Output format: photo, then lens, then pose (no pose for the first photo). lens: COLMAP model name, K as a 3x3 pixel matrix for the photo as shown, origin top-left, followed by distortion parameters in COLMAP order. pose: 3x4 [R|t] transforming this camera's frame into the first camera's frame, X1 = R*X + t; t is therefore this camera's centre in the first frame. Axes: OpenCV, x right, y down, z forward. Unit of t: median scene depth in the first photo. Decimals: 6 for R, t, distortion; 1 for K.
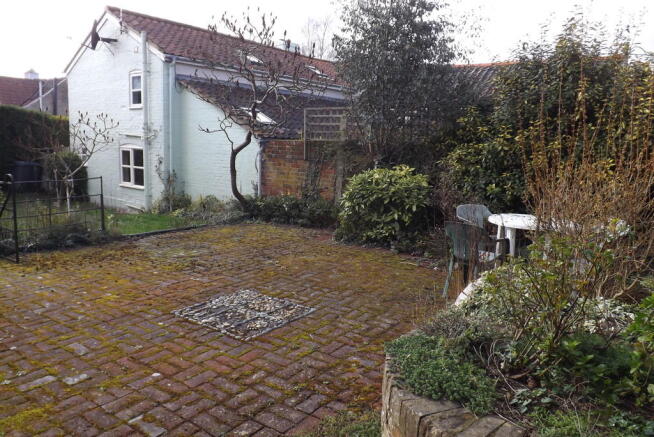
lens RADIAL K [[463.9, 0, 327.0], [0, 463.9, 218.5], [0, 0, 1]] dist [-0.060191, 0.001286]
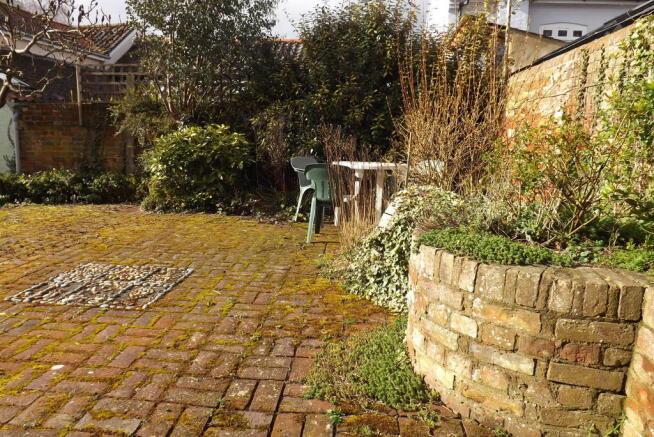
lens RADIAL K [[463.9, 0, 327.0], [0, 463.9, 218.5], [0, 0, 1]] dist [-0.060191, 0.001286]
pose [[0.854739, -0.096171, 0.510071, -0.221546], [0.080906, 0.995360, 0.052093, 0.072289], [-0.512714, -0.003258, 0.858553, 0.127316]]
